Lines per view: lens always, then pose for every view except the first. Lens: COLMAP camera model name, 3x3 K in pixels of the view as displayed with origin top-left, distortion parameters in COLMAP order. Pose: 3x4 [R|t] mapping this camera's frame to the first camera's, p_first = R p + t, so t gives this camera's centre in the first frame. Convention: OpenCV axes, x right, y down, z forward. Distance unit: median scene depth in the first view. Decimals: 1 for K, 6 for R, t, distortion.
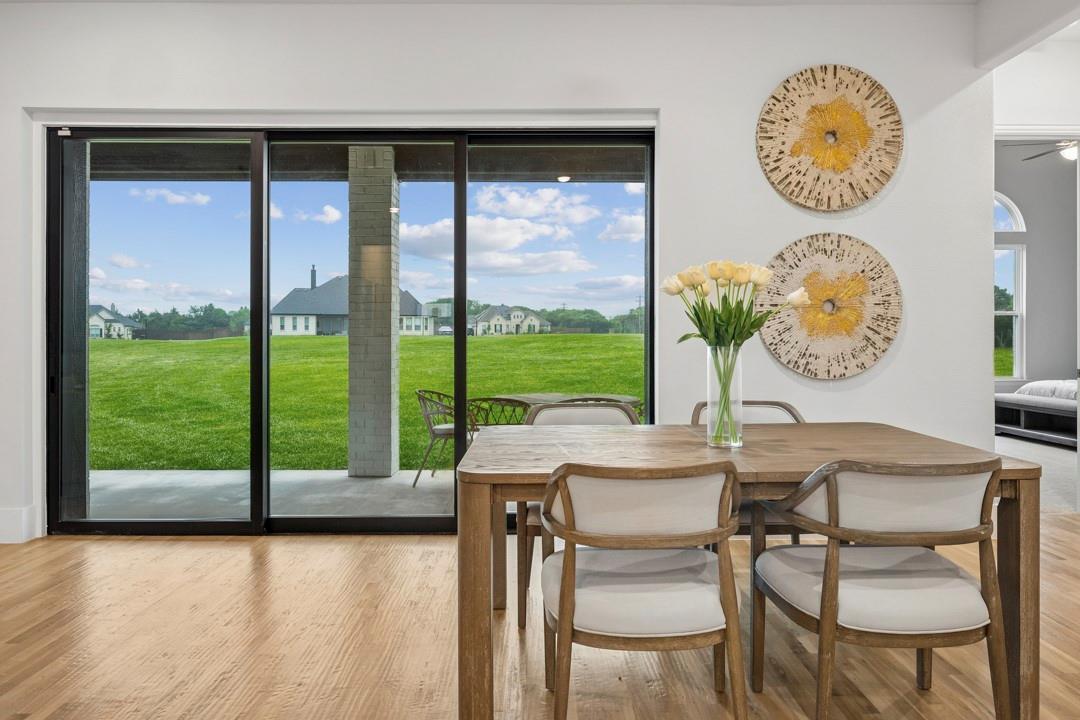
lens RADIAL K [[702.9, 0, 540.5], [0, 702.9, 339.4], [0, 0, 1]] dist [0.008708, -0.001766]
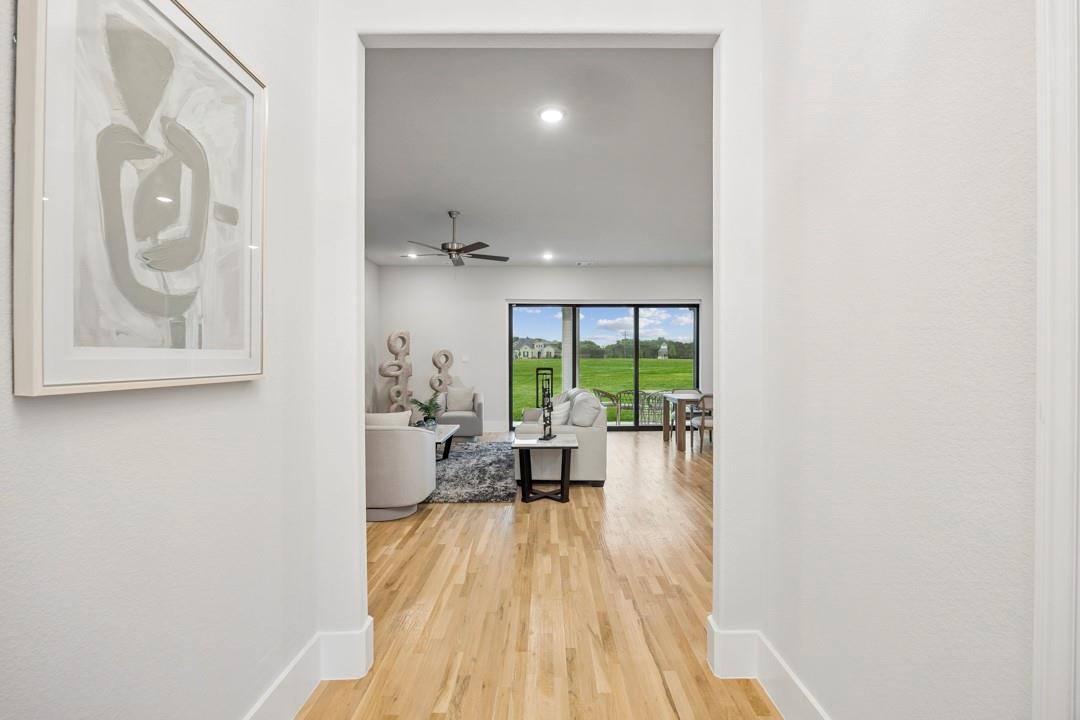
lens RADIAL K [[505.3, 0, 545.5], [0, 505.3, 362.3], [0, 0, 1]] dist [-0.002557, -0.000042]
pose [[0.999924, 0.000751, -0.012301, -0.522778], [-0.000742, 0.999999, 0.000682, -0.038698], [0.012302, -0.000672, 0.999924, -1.335539]]
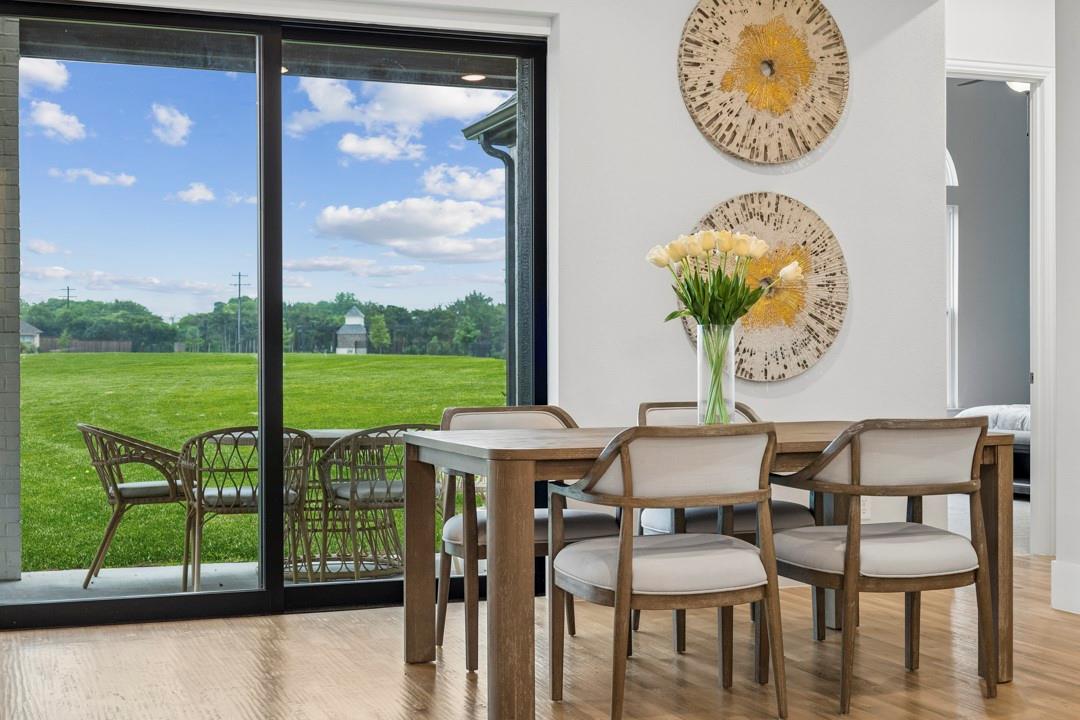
lens RADIAL K [[1486.3, 0, 538.4], [0, 1486.3, 362.5], [0, 0, 1]] dist [0.023834, 0.000000]
pose [[0.942148, -0.000974, 0.335196, -0.372950], [0.001889, 0.999995, -0.002404, 0.039011], [-0.335192, 0.002898, 0.942145, -0.454600]]
